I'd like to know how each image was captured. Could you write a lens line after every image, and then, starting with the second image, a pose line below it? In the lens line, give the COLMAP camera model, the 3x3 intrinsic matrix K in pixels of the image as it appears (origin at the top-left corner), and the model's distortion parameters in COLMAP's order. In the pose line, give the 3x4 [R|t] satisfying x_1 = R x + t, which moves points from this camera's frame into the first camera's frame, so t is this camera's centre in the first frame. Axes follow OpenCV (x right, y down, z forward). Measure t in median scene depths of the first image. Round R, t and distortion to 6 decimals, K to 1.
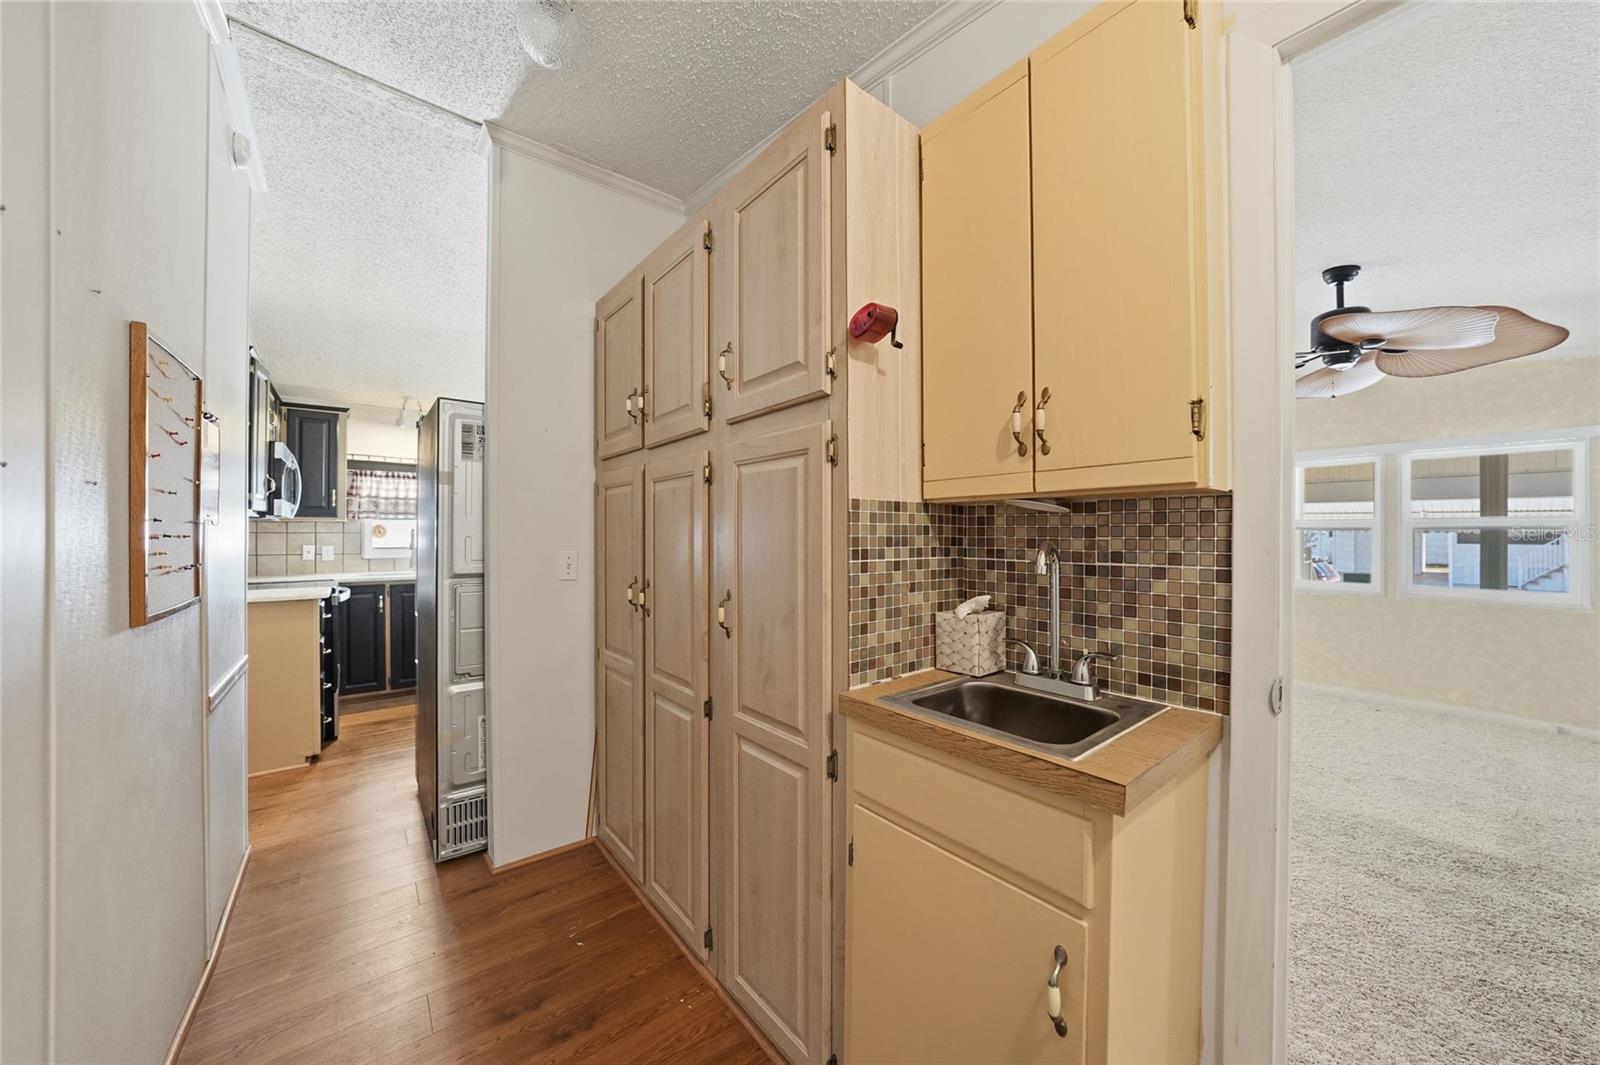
lens RADIAL K [[563.1, 0, 802.1], [0, 563.1, 529.2], [0, 0, 1]] dist [-0.027577, 0.006461]
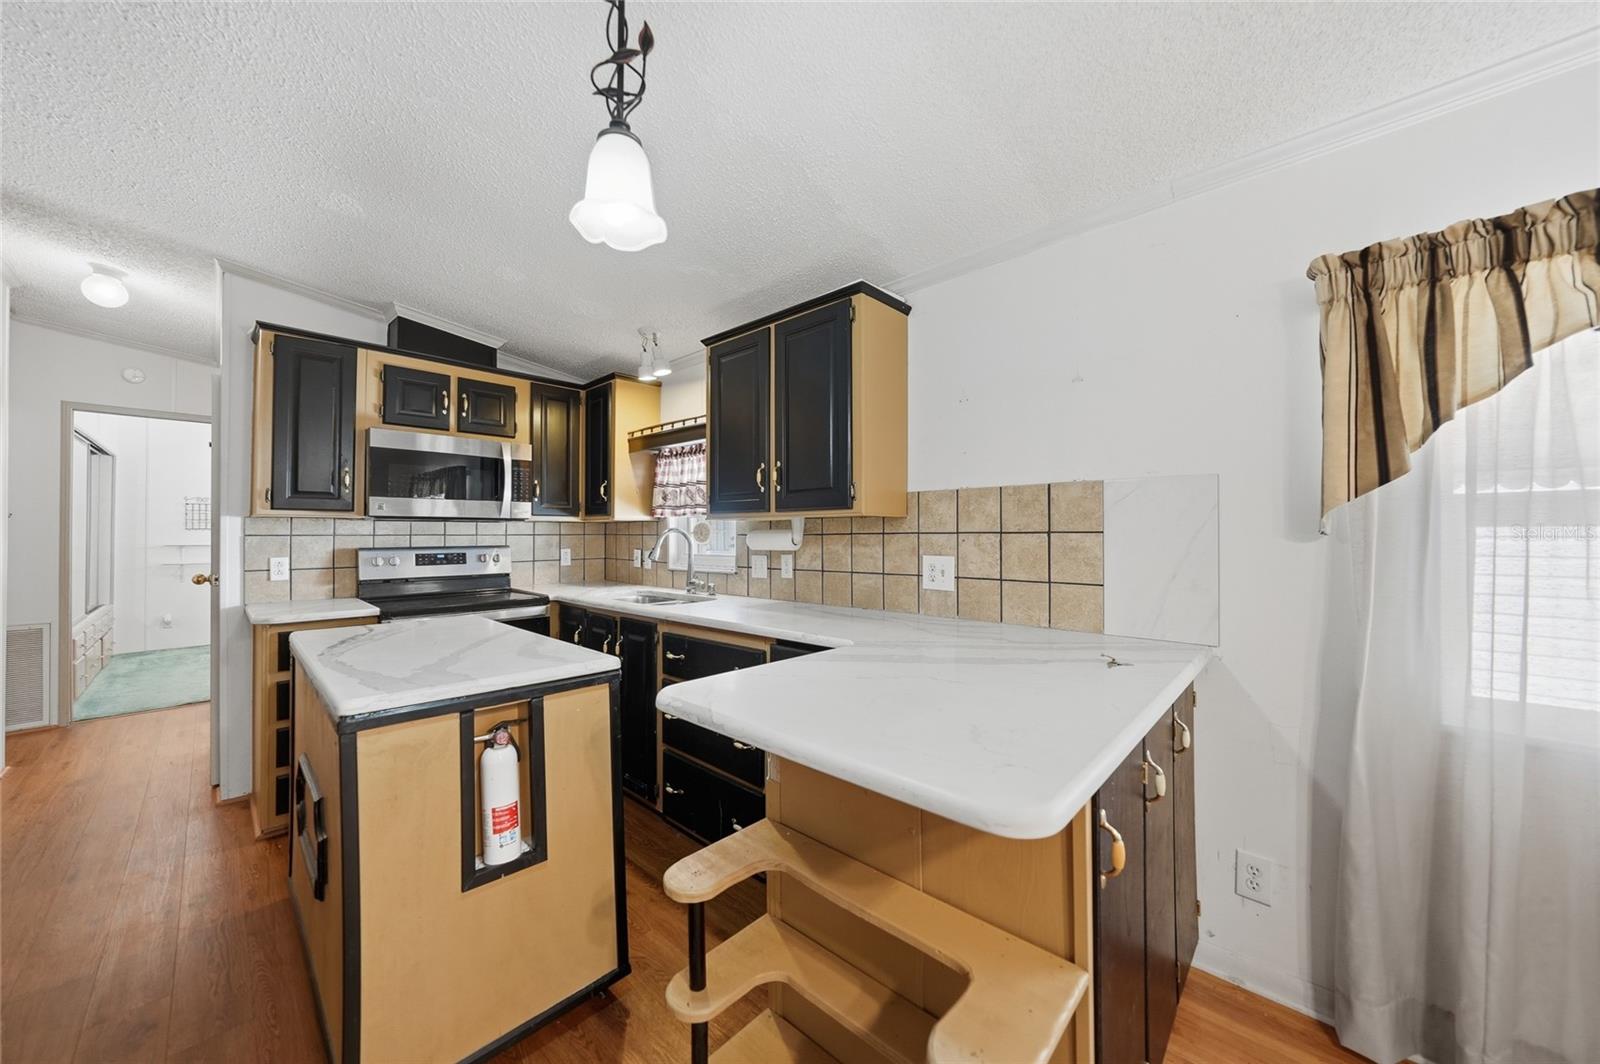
lens RADIAL K [[563.1, 0, 802.1], [0, 563.1, 528.7], [0, 0, 1]] dist [-0.027577, 0.006461]
pose [[0.143611, -0.005830, -0.989617, -0.017850], [0.009104, 0.999948, -0.004570, 0.003418], [0.989592, -0.008353, 0.143657, 1.082505]]
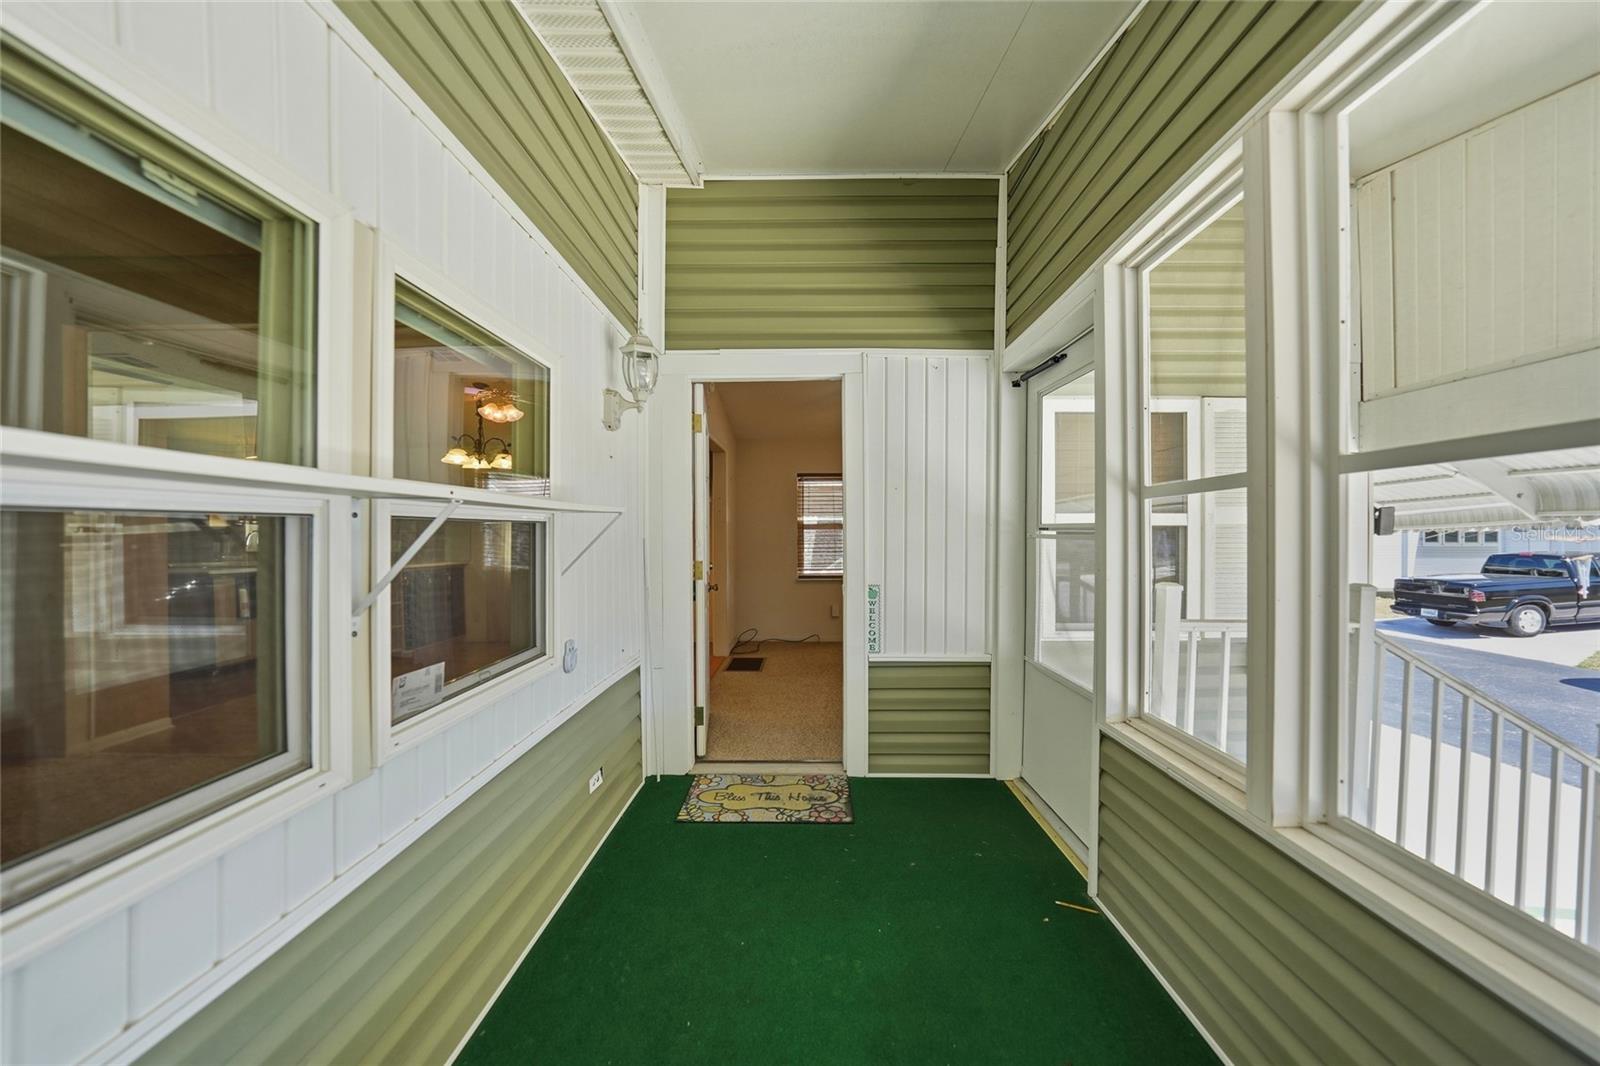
lens RADIAL K [[563.1, 0, 802.1], [0, 563.1, 529.7], [0, 0, 1]] dist [-0.027577, 0.006461]
pose [[0.769348, 0.000800, -0.638829, 1.251721], [0.003113, 0.999983, 0.005002, -0.001805], [0.638822, -0.005837, 0.769332, 0.831041]]
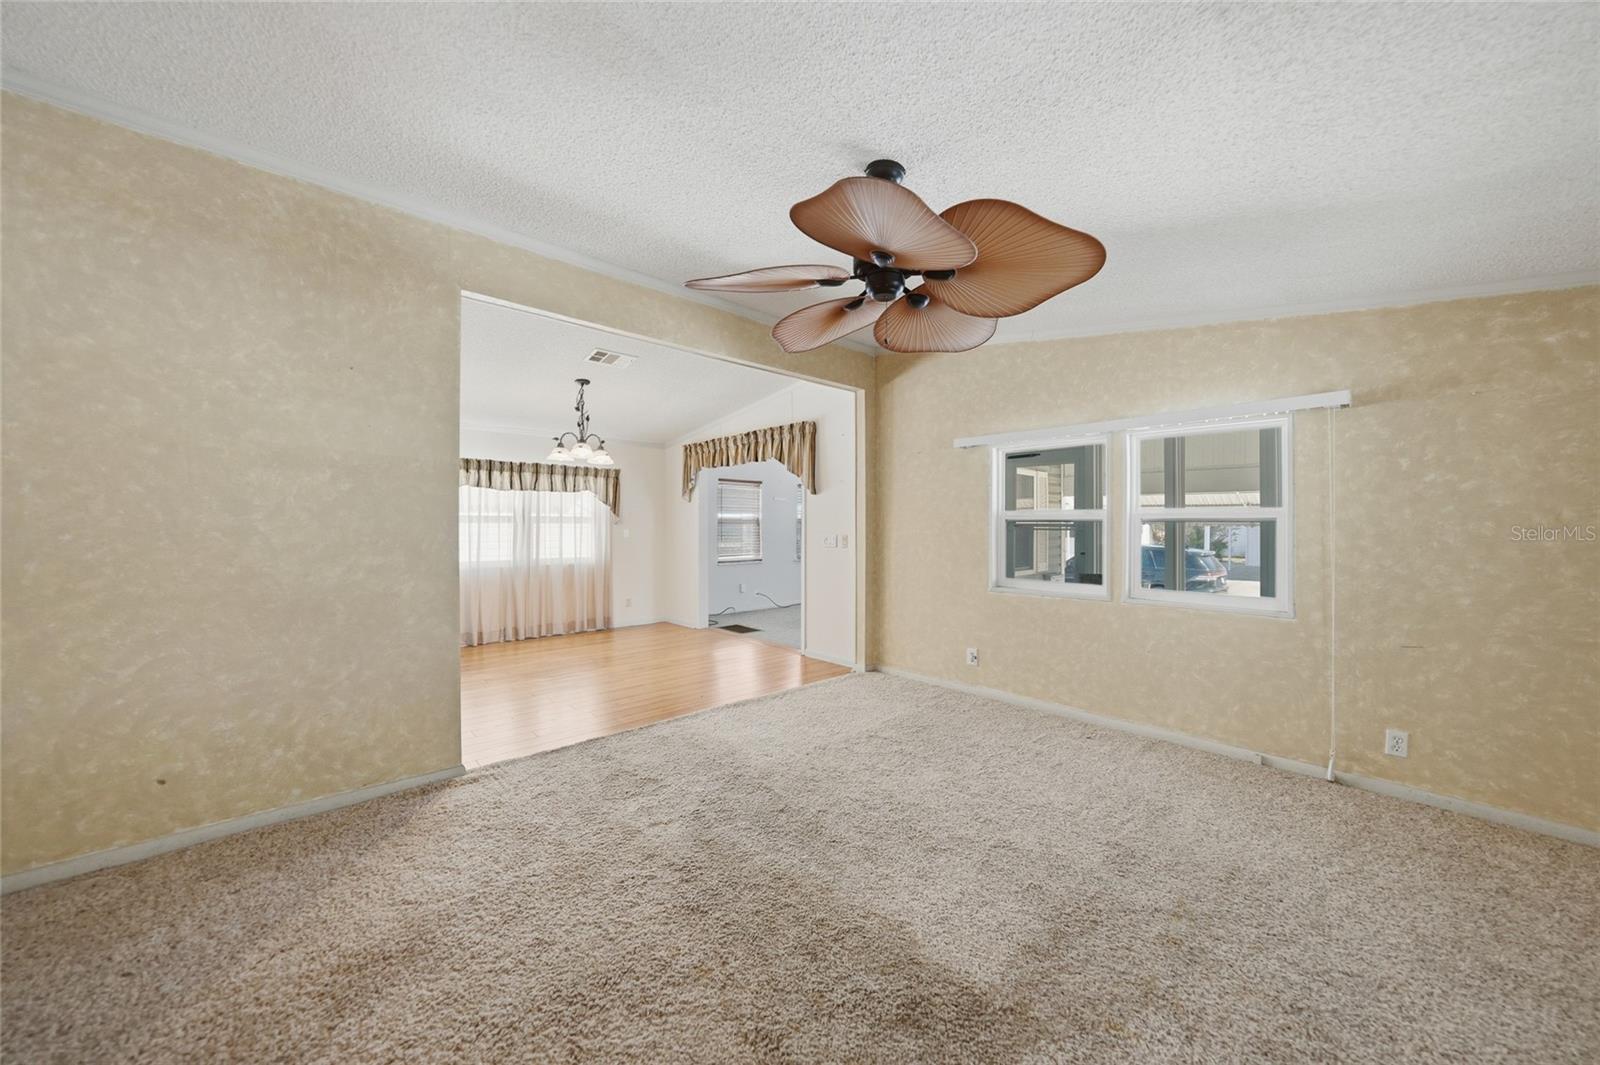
lens RADIAL K [[573.8, 0, 800.5], [0, 573.8, 521.1], [0, 0, 1]] dist [-0.027650, 0.007126]
pose [[0.997705, 0.002469, 0.067668, 0.458526], [-0.002174, 0.999988, -0.004440, 0.003127], [-0.067678, 0.004282, 0.997698, 0.136455]]
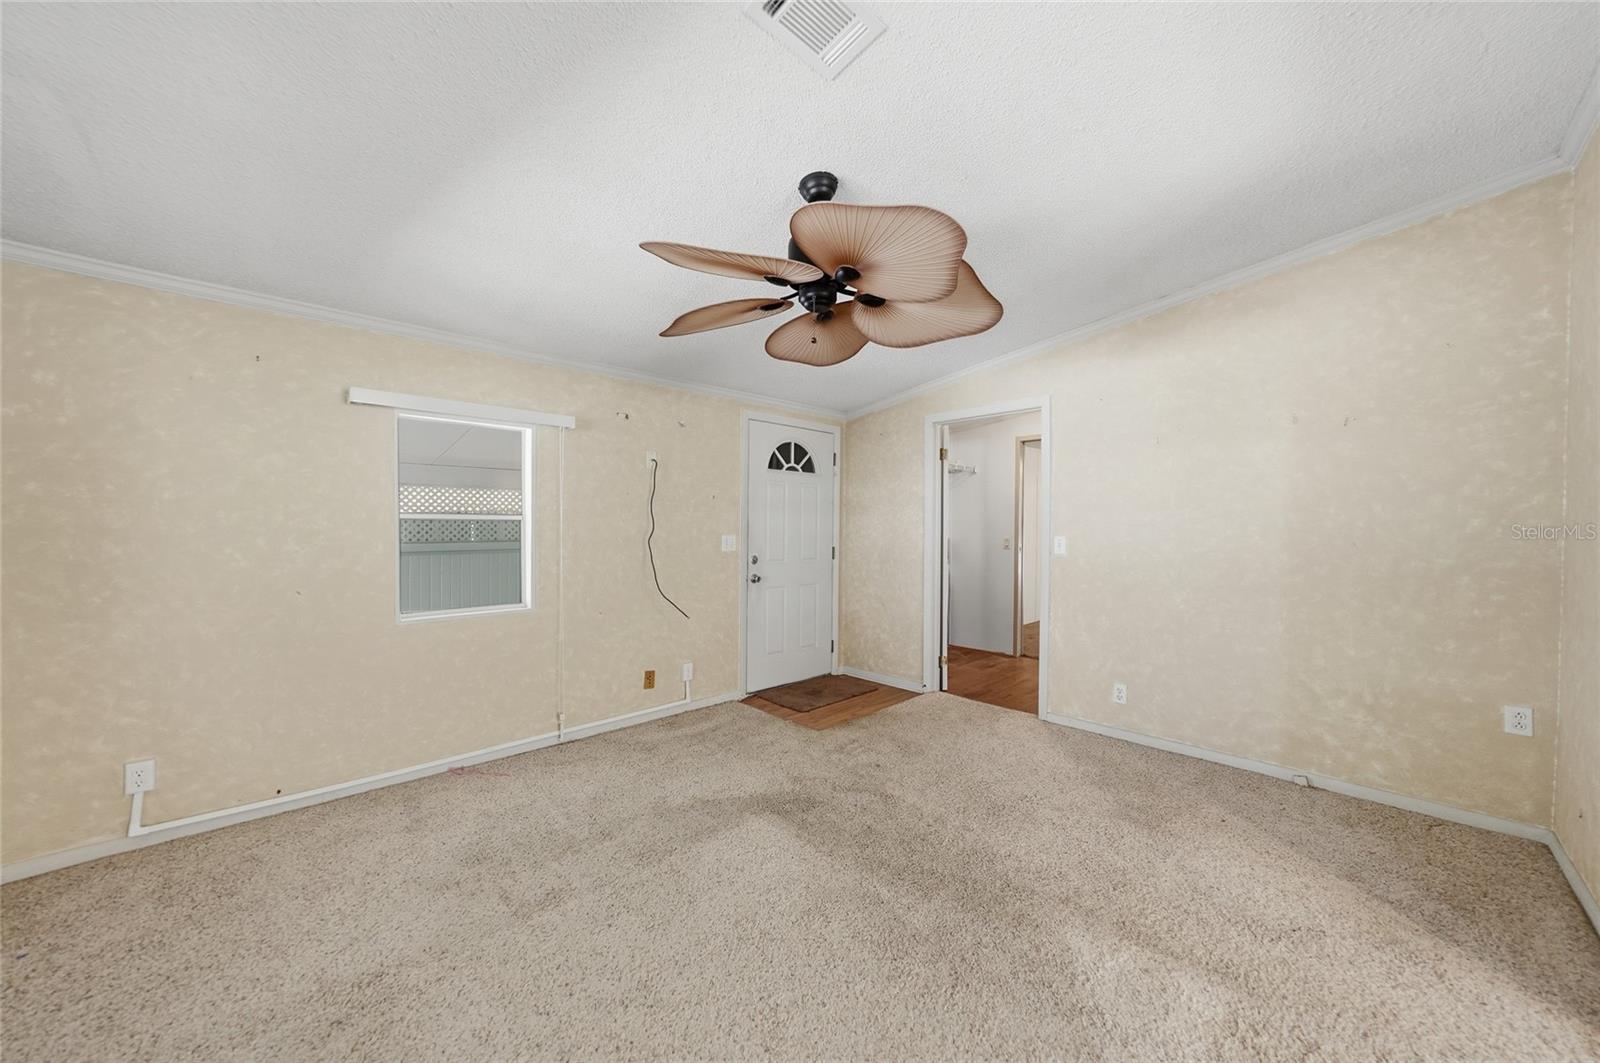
lens RADIAL K [[563.1, 0, 802.1], [0, 563.1, 528.2], [0, 0, 1]] dist [-0.027577, 0.006461]
pose [[-0.995988, -0.005531, -0.089318, 0.601544], [-0.005425, 0.999984, -0.001431, 0.000976], [0.089324, -0.000940, -0.996002, 0.997669]]
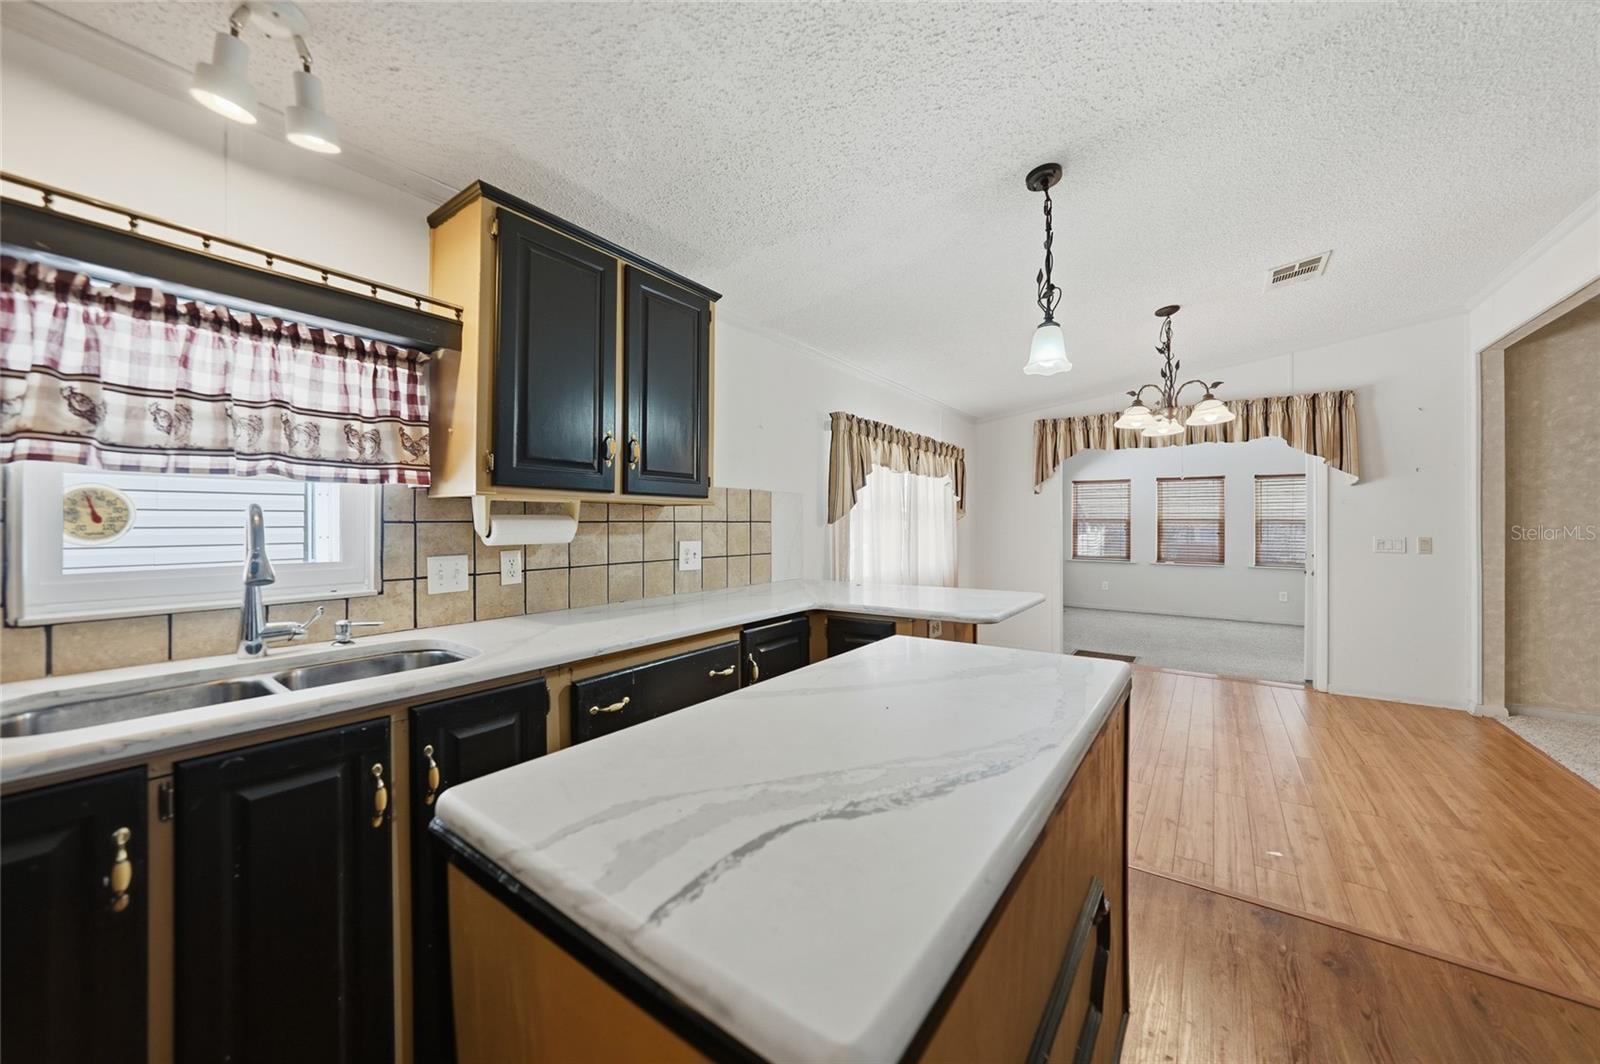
lens RADIAL K [[573.8, 0, 800.5], [0, 573.8, 520.6], [0, 0, 1]] dist [-0.027650, 0.007126]
pose [[0.964159, 0.006375, 0.265249, -0.527964], [-0.006473, 0.999979, -0.000503, 0.004504], [-0.265247, -0.001232, 0.964180, 0.678371]]
